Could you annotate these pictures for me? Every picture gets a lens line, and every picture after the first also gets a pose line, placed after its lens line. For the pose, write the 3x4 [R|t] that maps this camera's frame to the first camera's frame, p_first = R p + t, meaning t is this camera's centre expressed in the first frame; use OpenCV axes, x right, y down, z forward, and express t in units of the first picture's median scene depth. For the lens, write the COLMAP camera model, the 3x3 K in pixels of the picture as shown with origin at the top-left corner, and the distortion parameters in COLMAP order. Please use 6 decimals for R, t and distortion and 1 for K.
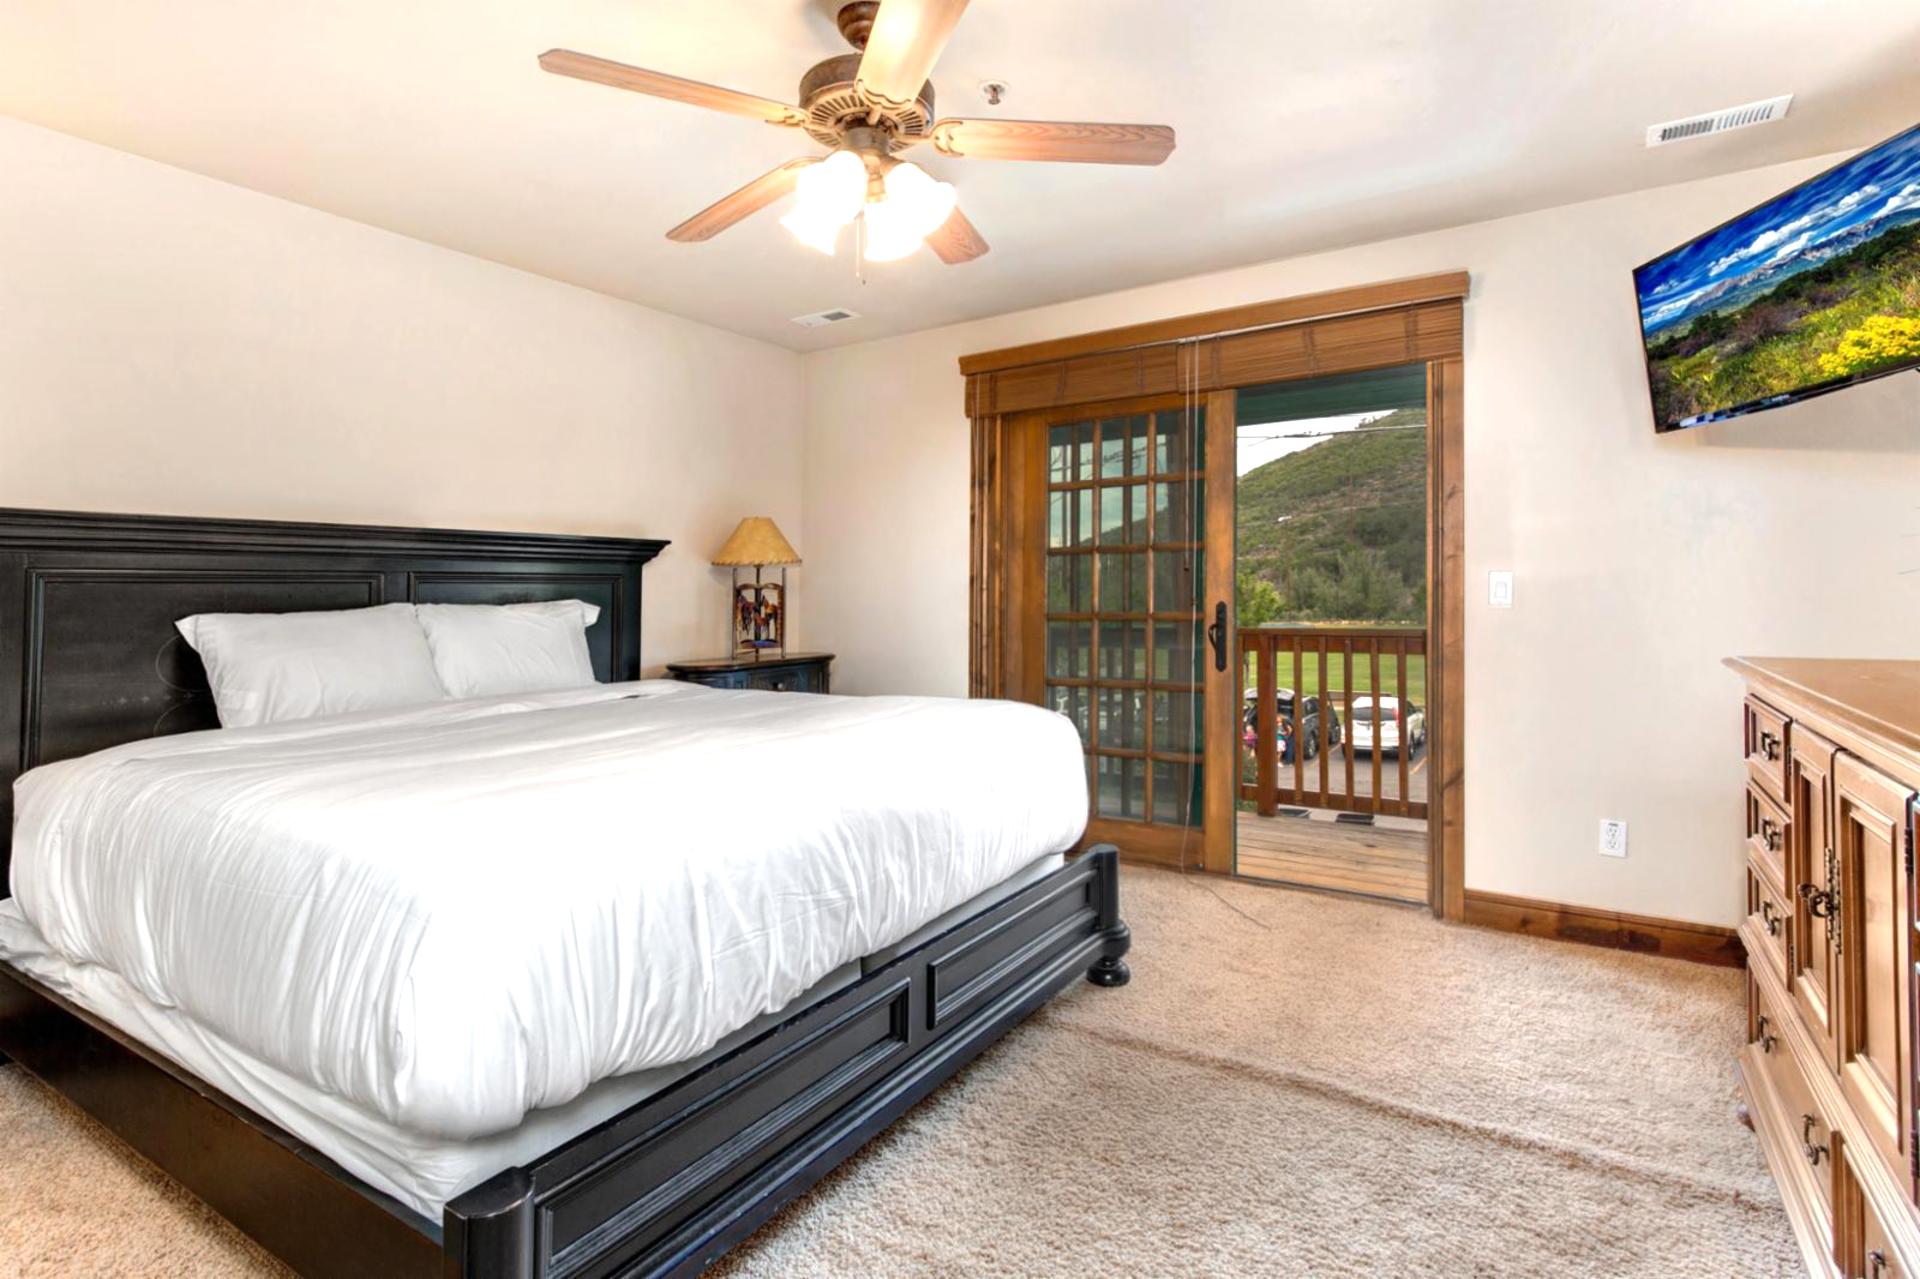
lens RADIAL K [[940.3, 0, 941.8], [0, 940.3, 588.7], [0, 0, 1]] dist [-0.001057, -0.000055]
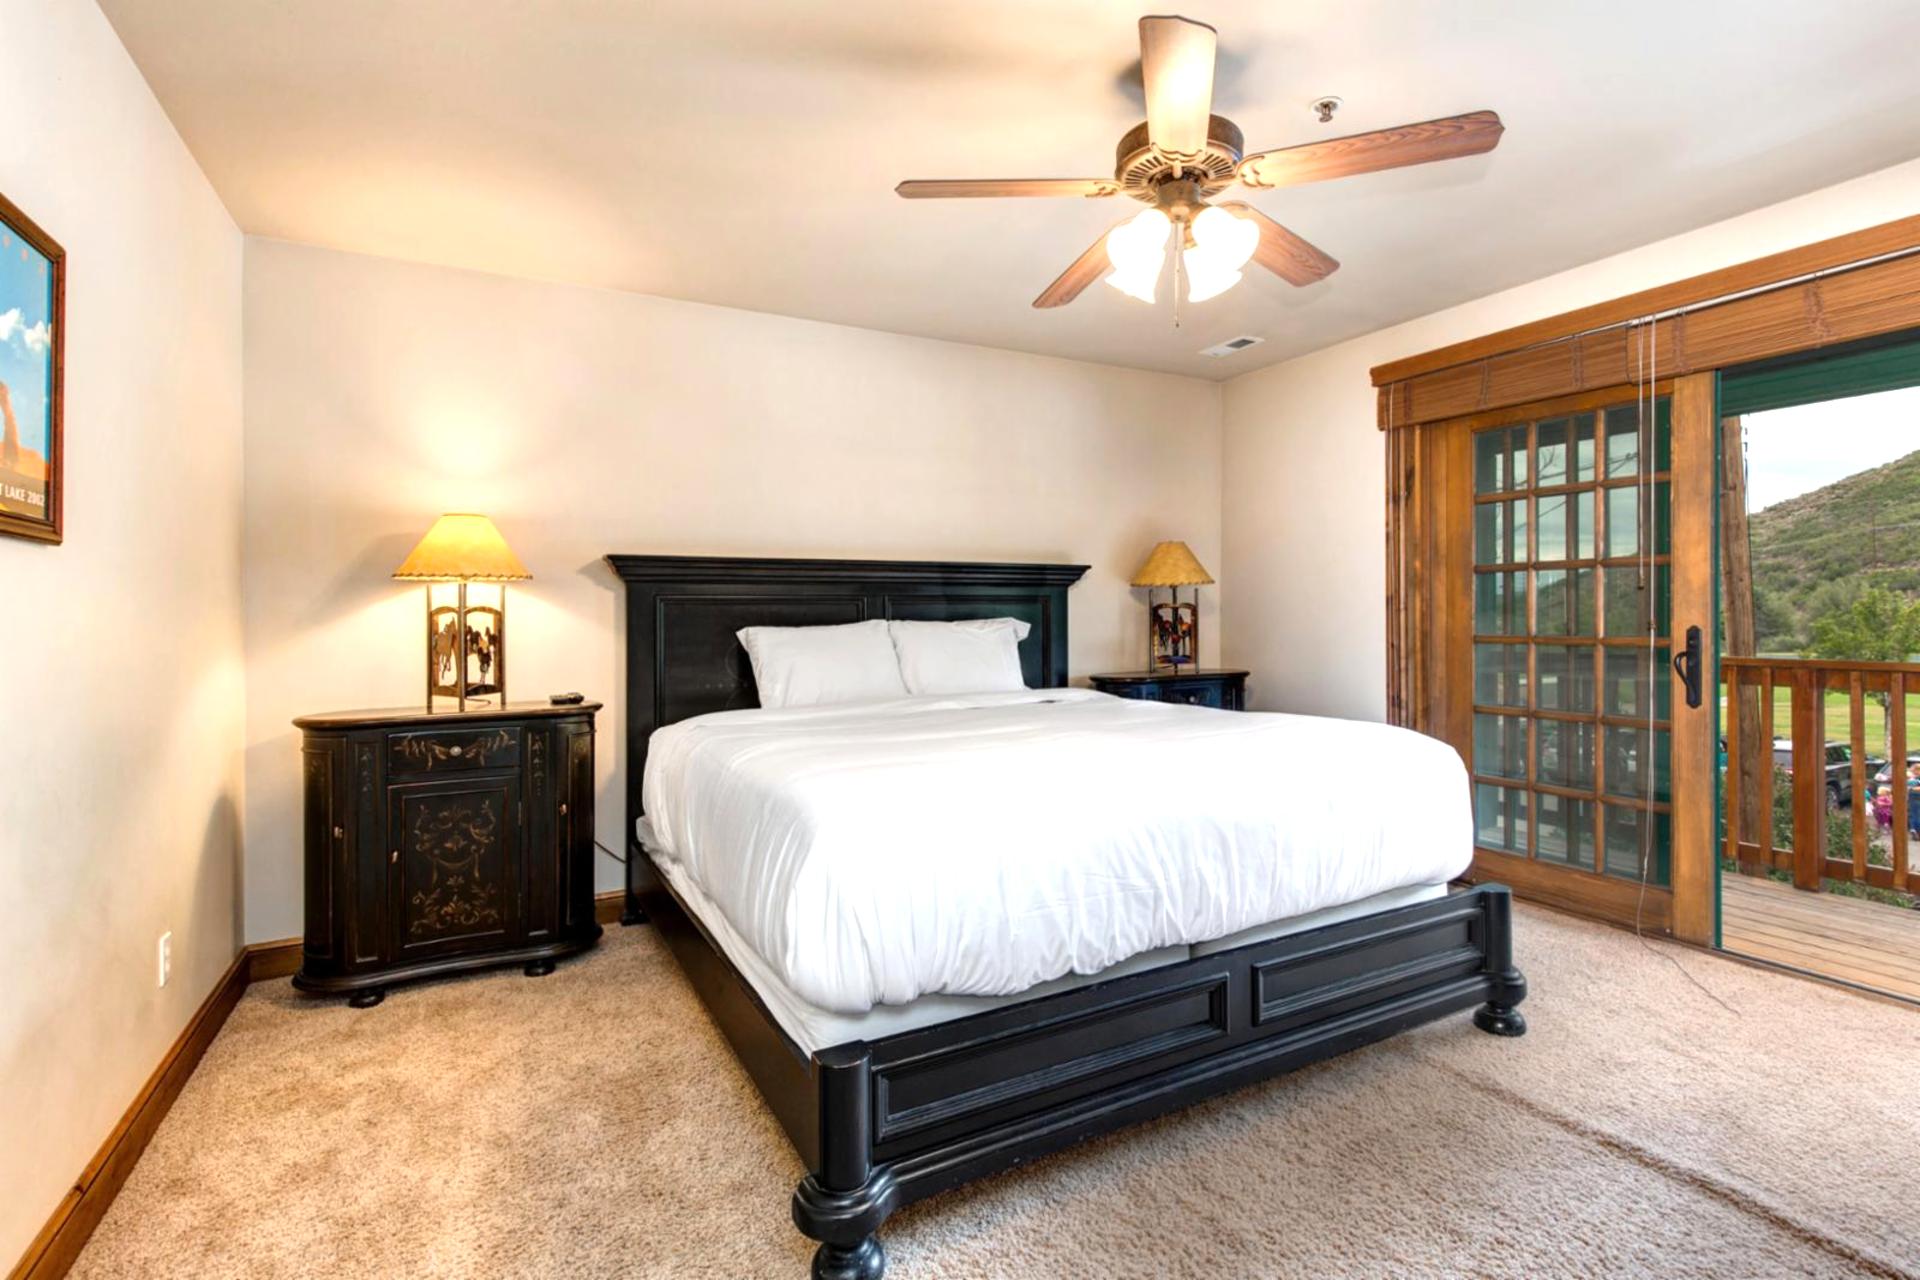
lens RADIAL K [[884.0, 0, 960.0], [0, 884.0, 640.0], [0, 0, 1]] dist [-0.000037, -0.000758]
pose [[0.885266, 0.018818, -0.464703, 0.101536], [-0.001534, 0.999294, 0.037544, -0.002114], [0.465082, -0.032524, 0.884670, -0.014977]]
